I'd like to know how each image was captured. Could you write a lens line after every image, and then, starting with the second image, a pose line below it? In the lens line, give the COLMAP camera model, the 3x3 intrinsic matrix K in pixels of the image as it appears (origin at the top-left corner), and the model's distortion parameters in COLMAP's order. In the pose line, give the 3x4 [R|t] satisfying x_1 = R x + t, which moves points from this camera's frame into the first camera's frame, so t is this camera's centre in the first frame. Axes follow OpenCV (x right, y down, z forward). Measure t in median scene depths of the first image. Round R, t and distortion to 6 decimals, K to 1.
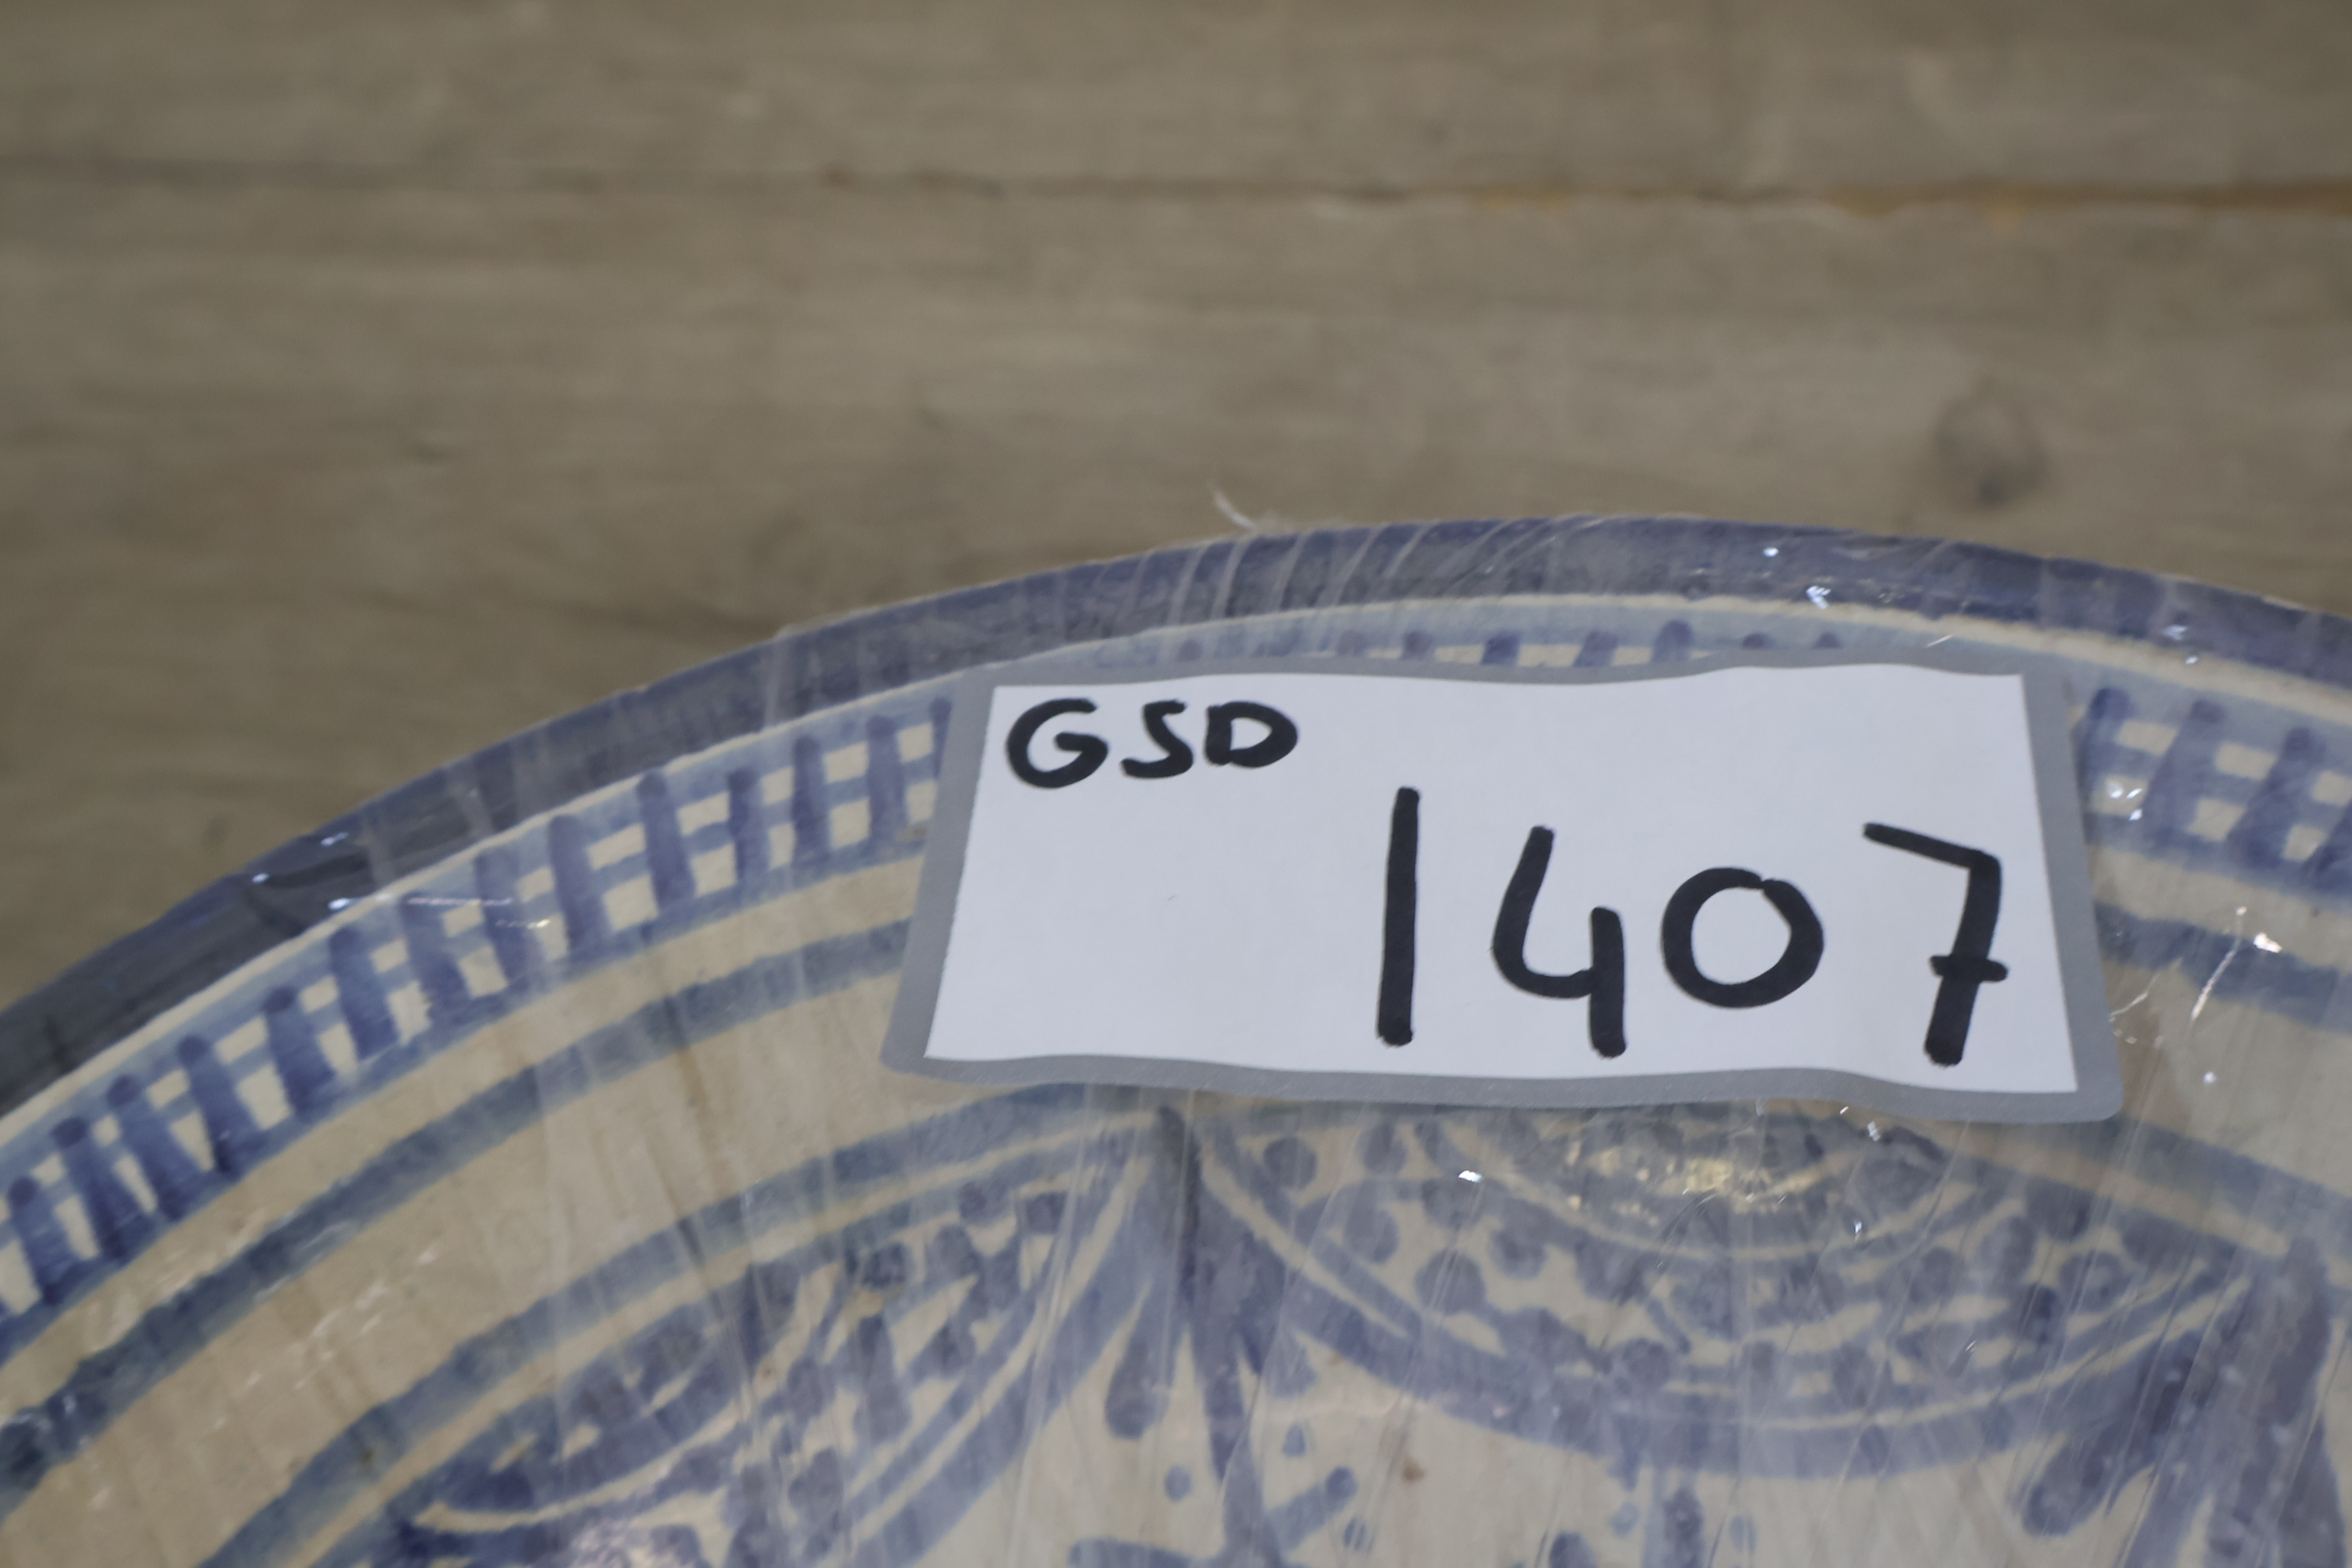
lens RADIAL K [[2497.9, 0, 1184.3], [0, 2497.9, 798.6], [0, 0, 1]] dist [0.003204, 0.000000]
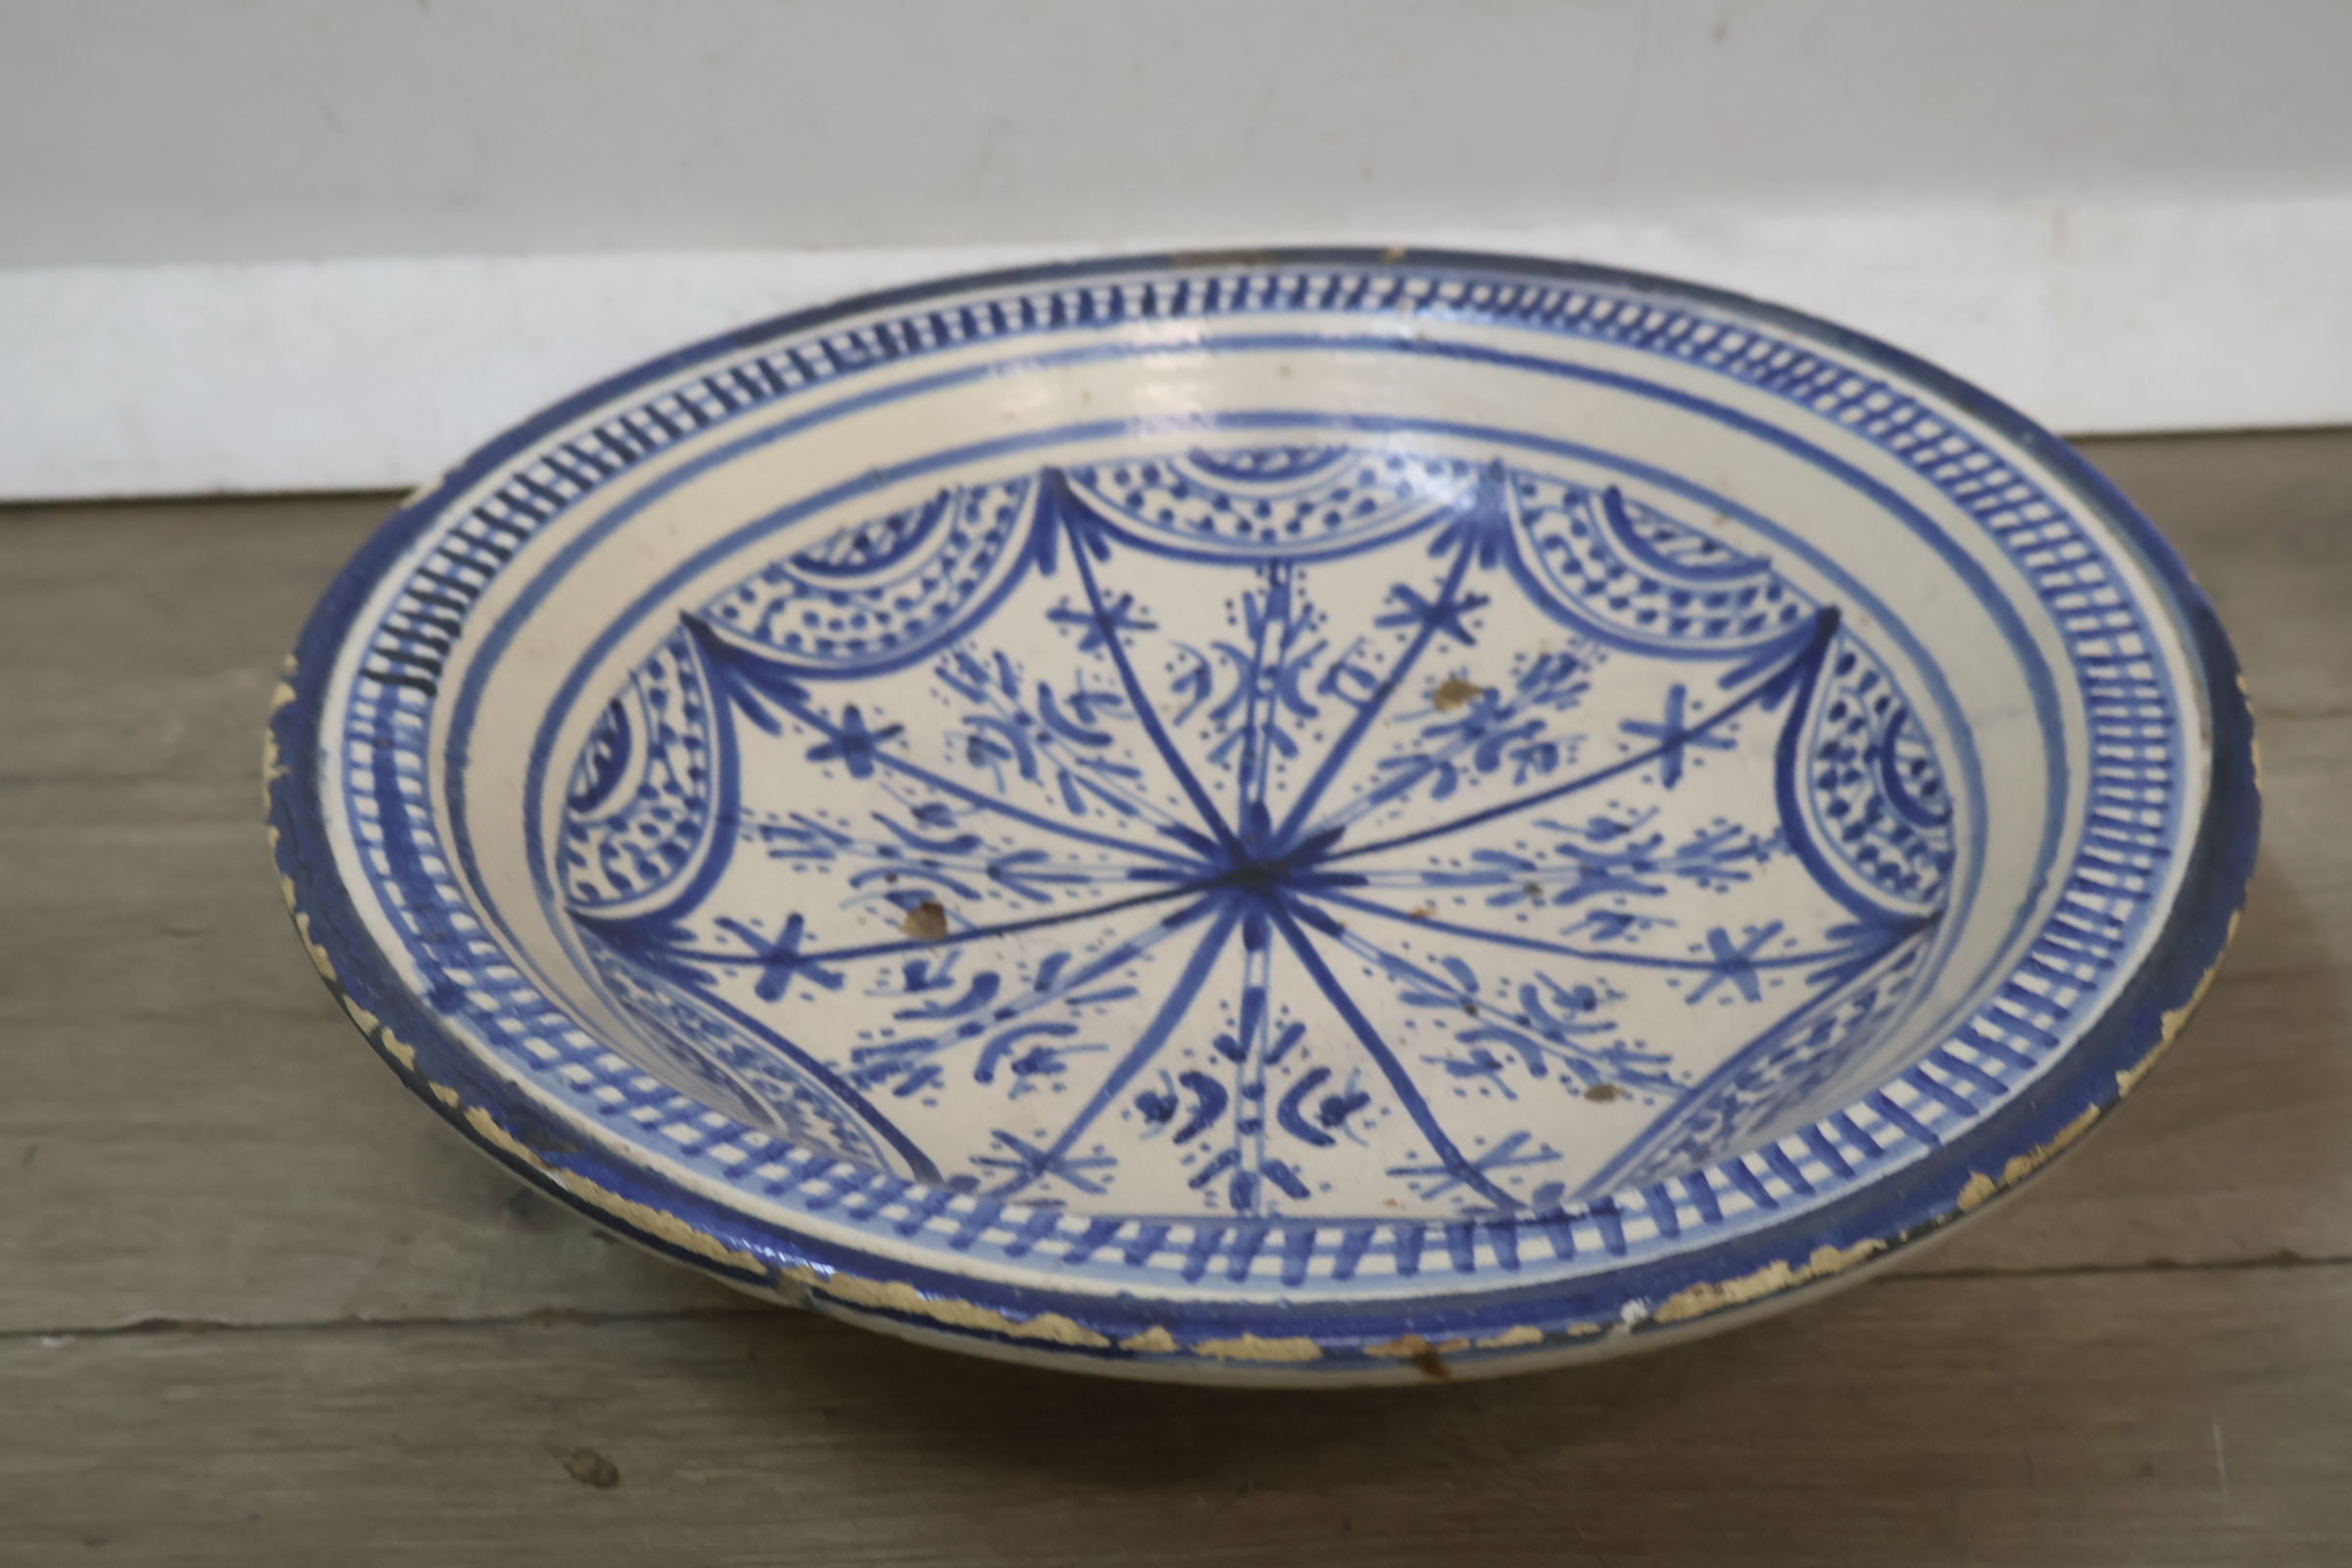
lens RADIAL K [[2475.4, 0, 1164.7], [0, 2475.4, 765.6], [0, 0, 1]] dist [0.004994, 0.000000]
pose [[-0.977804, 0.200507, -0.060802, 0.305089], [-0.046747, 0.074106, 0.996154, -1.571405], [0.204241, 0.976885, -0.063088, 0.798963]]
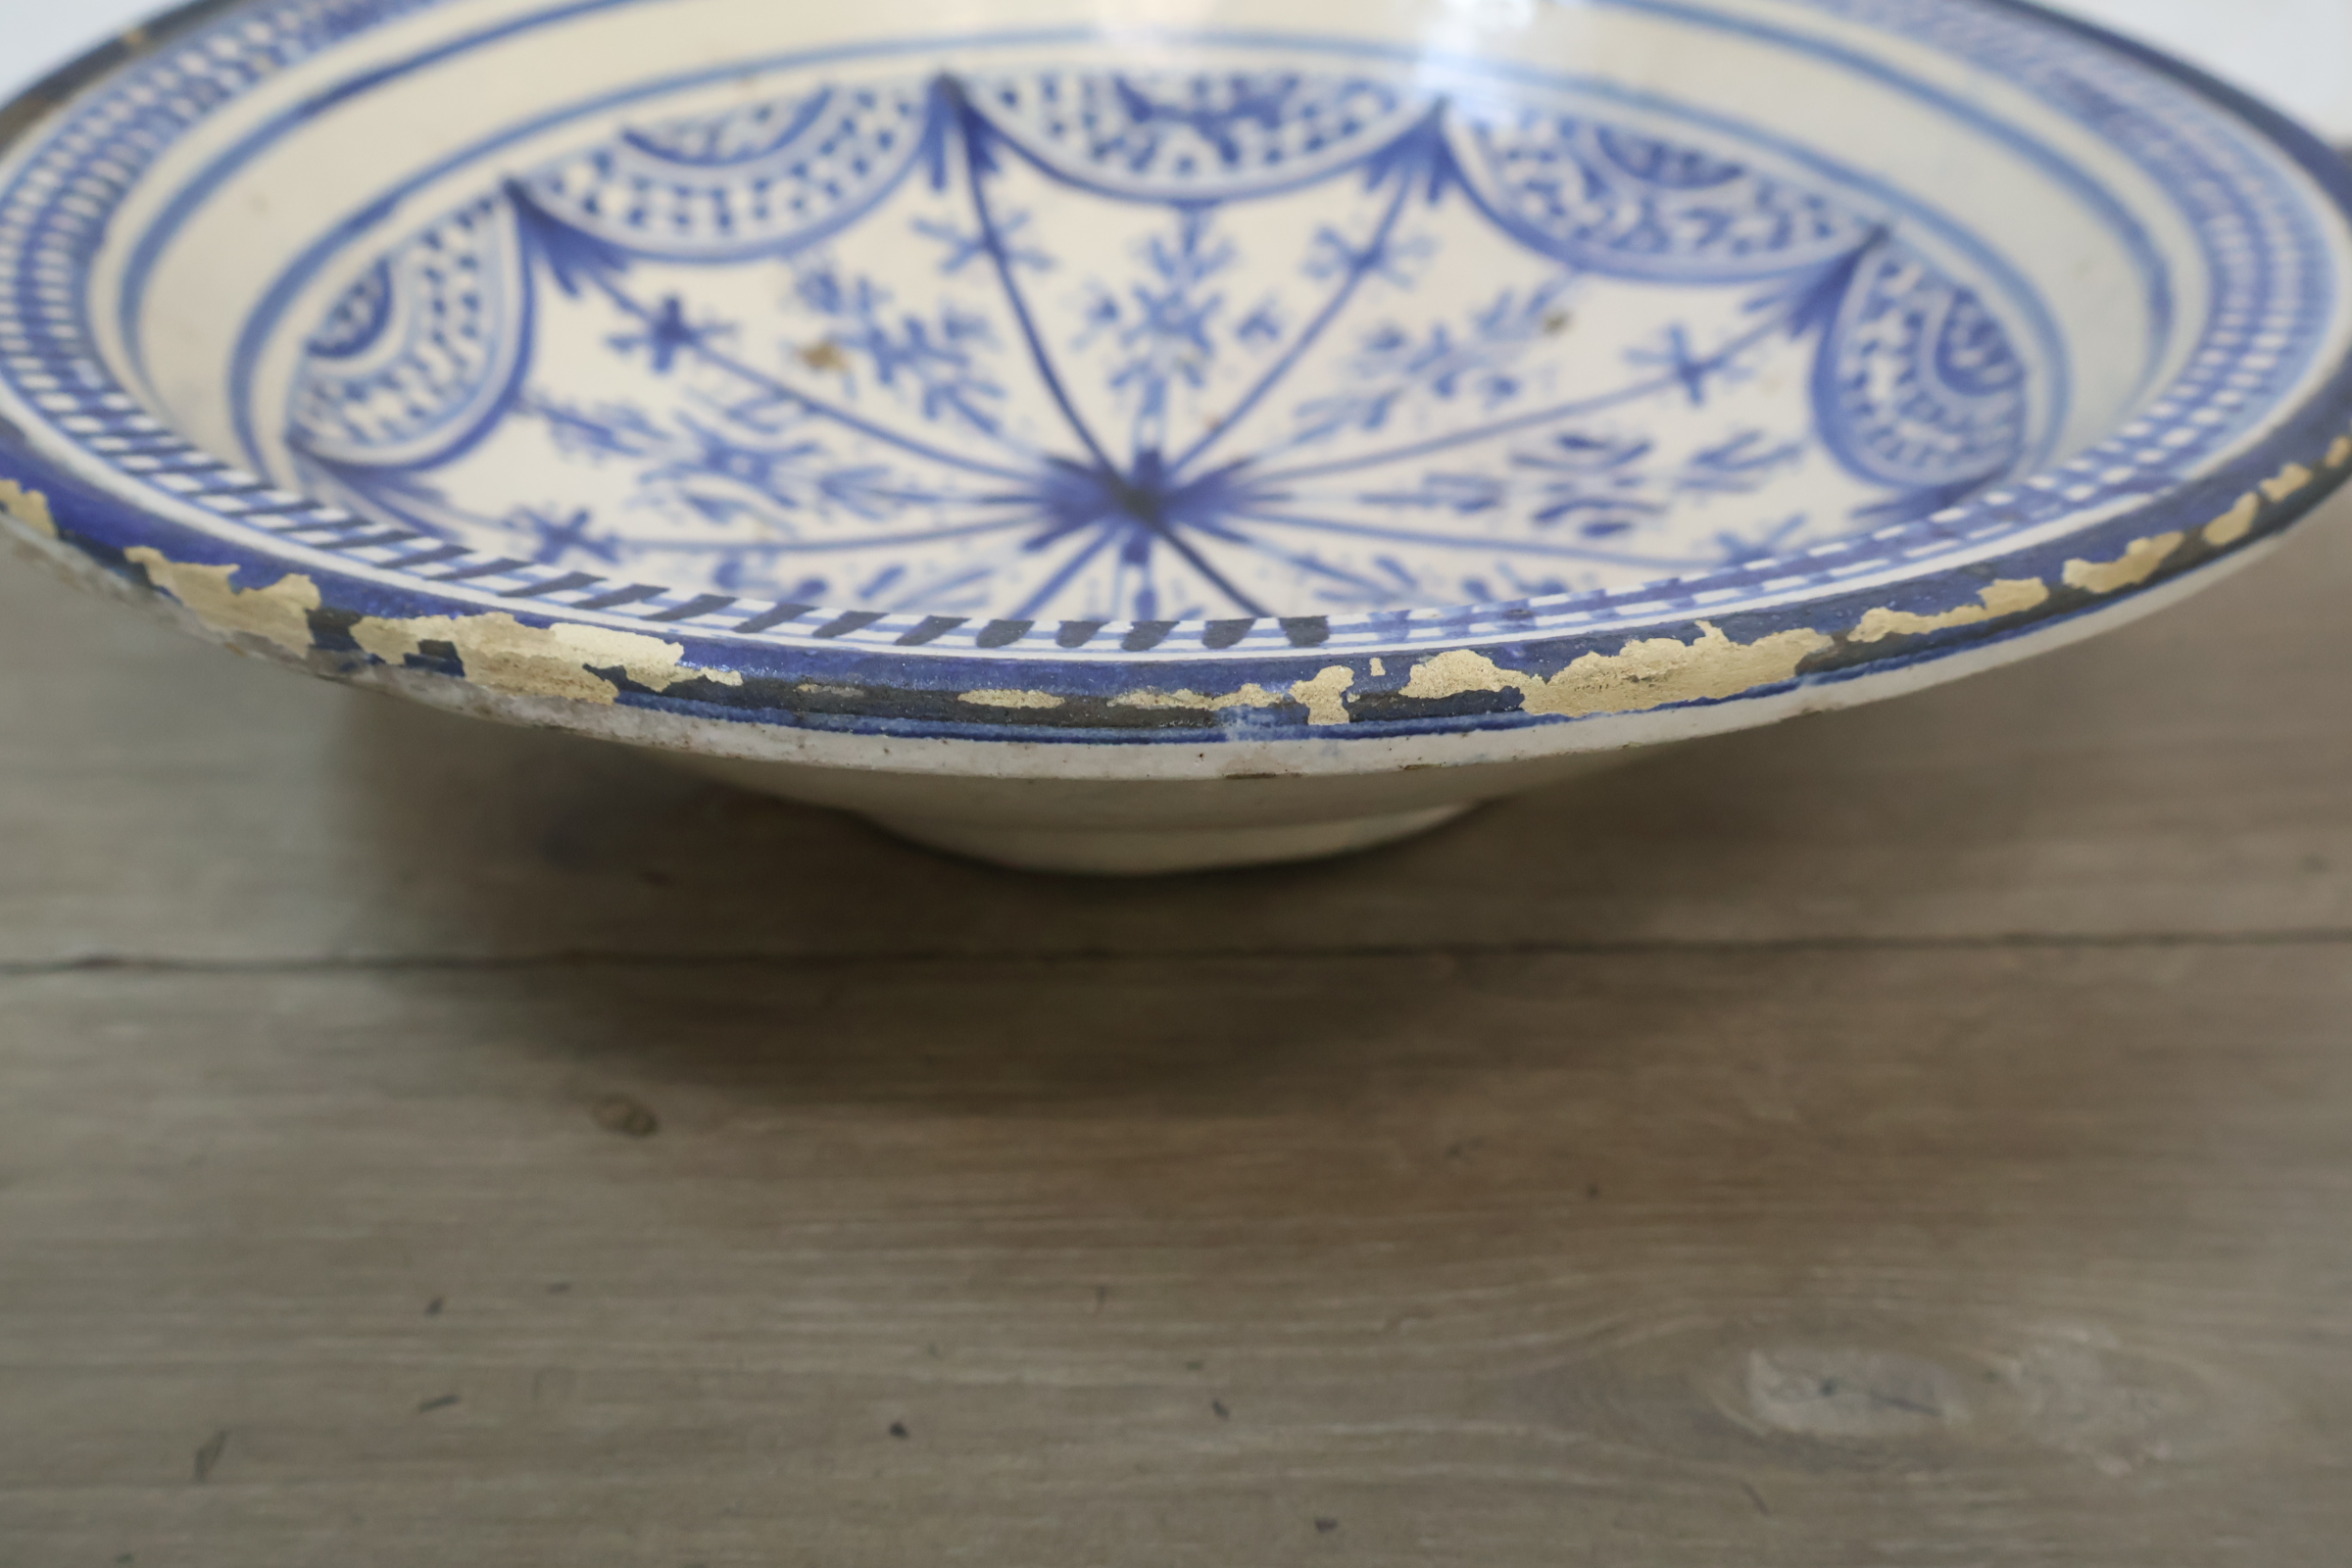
lens RADIAL K [[2475.4, 0, 1192.3], [0, 2475.4, 777.9], [0, 0, 1]] dist [0.004994, 0.000000]
pose [[0.167301, 0.611833, -0.773092, 1.676640], [-0.786076, 0.556062, 0.269962, 0.280144], [0.595058, 0.562544, 0.573977, -0.153020]]
